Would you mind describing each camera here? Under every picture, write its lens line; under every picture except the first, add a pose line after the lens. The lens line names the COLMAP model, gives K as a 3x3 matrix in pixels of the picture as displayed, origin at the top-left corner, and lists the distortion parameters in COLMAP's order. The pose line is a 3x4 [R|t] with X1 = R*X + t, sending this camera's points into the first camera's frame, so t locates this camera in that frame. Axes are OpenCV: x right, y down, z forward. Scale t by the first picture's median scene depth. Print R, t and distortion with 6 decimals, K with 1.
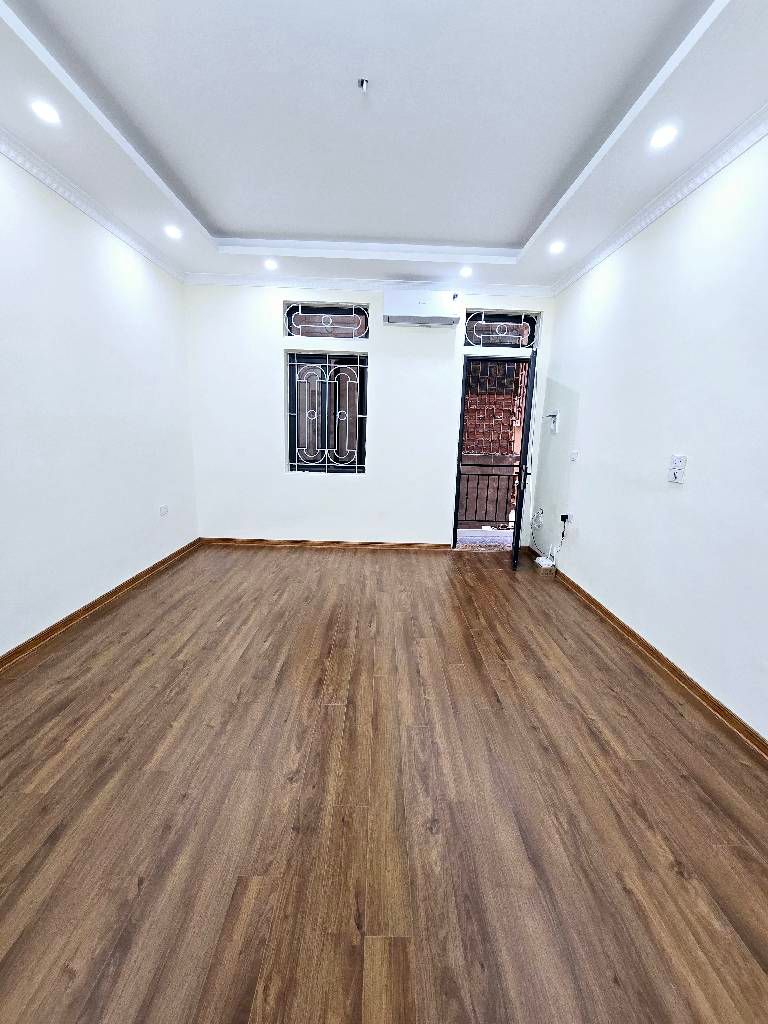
lens RADIAL K [[421.6, 0, 384.1], [0, 421.6, 509.5], [0, 0, 1]] dist [-0.009182, 0.003743]
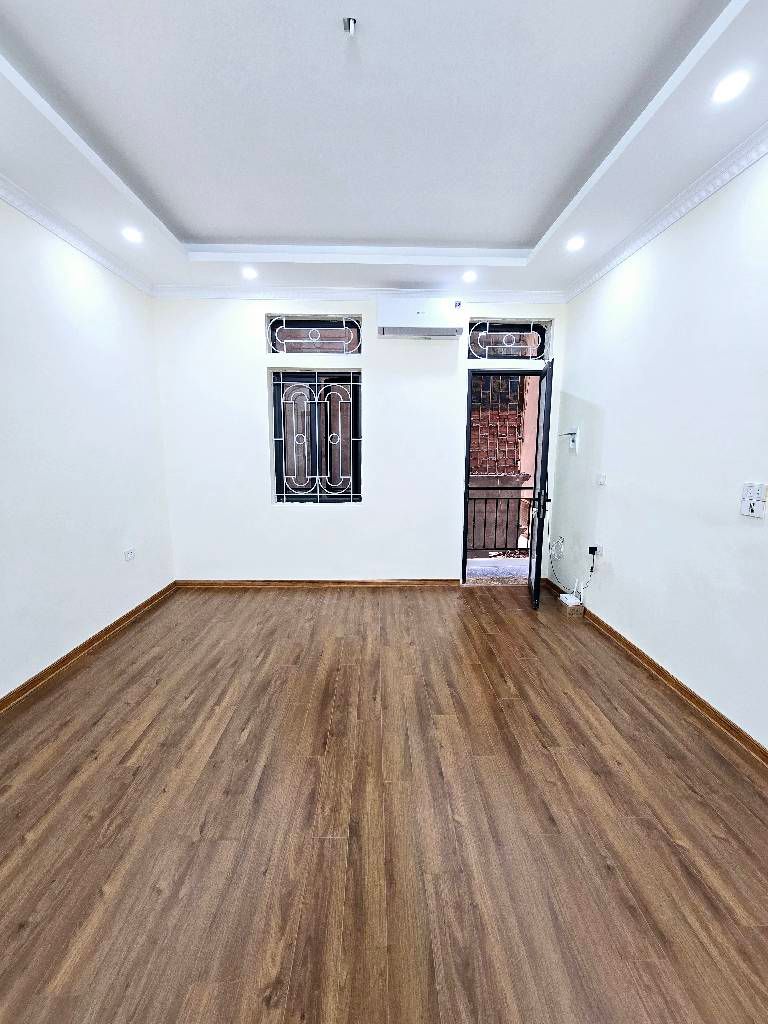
lens RADIAL K [[421.6, 0, 384.4], [0, 421.6, 509.2], [0, 0, 1]] dist [-0.009182, 0.003743]
pose [[0.999513, -0.028360, 0.013049, -0.014267], [0.028856, 0.998801, -0.039544, -0.054101], [-0.011912, 0.039901, 0.999133, 0.167210]]
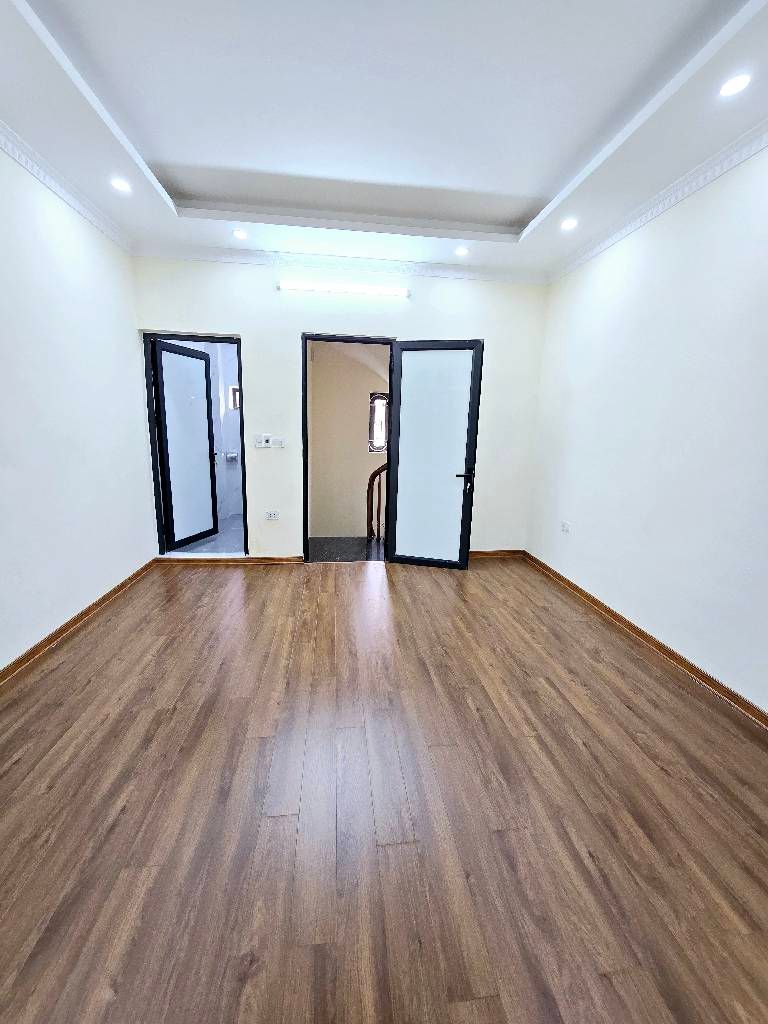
lens RADIAL K [[421.6, 0, 380.7], [0, 421.6, 515.3], [0, 0, 1]] dist [-0.009182, 0.003743]
pose [[-0.993101, -0.031080, -0.113065, -0.005433], [-0.072758, 0.919493, 0.386314, -0.265131], [0.091956, 0.391875, -0.915411, 1.362876]]
